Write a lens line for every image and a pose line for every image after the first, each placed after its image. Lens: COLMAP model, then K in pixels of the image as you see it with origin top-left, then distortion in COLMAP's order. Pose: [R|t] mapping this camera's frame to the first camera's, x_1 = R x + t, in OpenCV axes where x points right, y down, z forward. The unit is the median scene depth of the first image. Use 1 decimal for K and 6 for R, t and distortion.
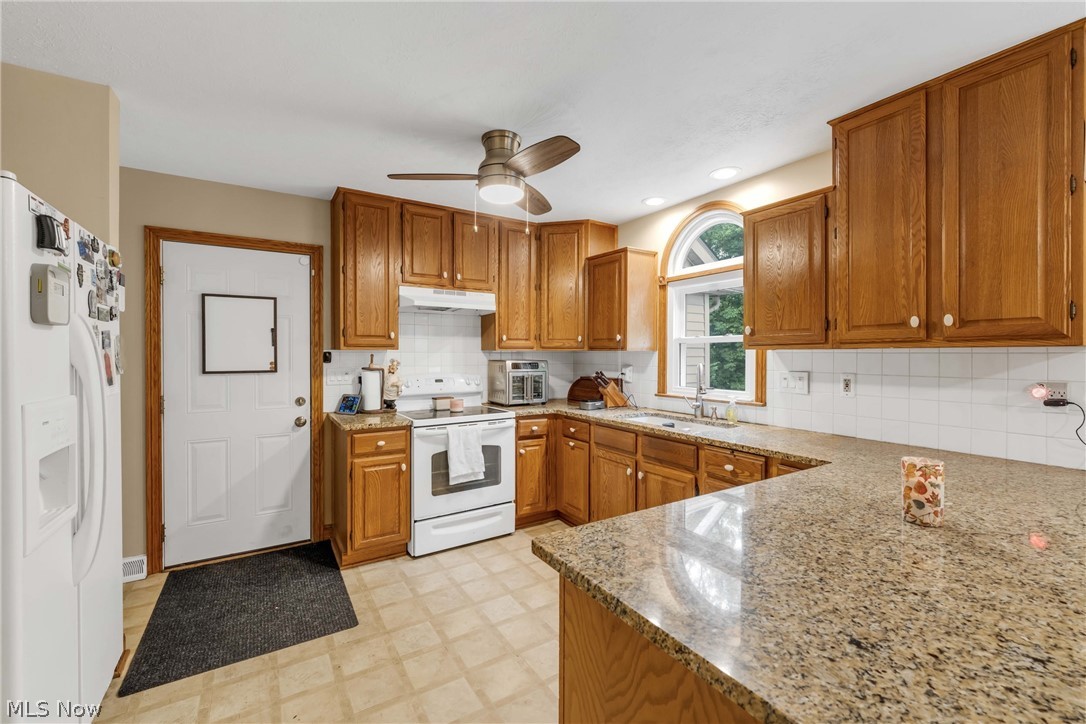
lens RADIAL K [[440.1, 0, 540.6], [0, 440.1, 352.5], [0, 0, 1]] dist [-0.002028, -0.000168]
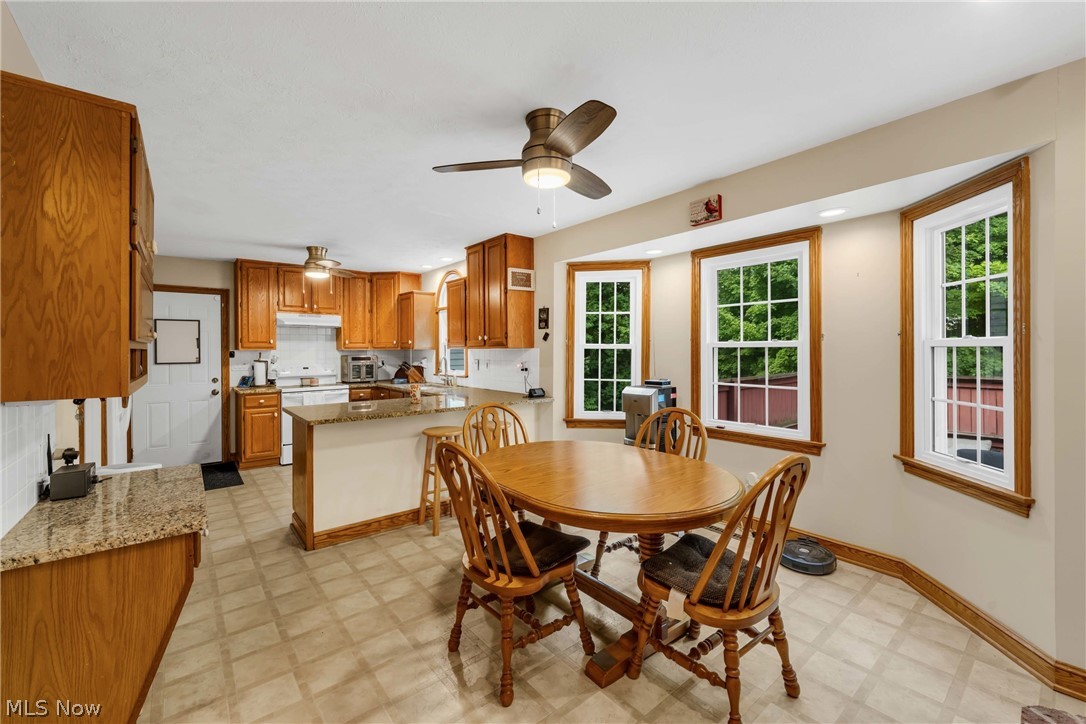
lens RADIAL K [[452.1, 0, 542.2], [0, 452.1, 348.4], [0, 0, 1]] dist [0.001540, 0.000137]
pose [[0.994143, -0.005356, 0.107939, 0.520894], [0.005542, 0.999984, -0.001425, -0.003231], [-0.107930, 0.002015, 0.994156, -0.873224]]
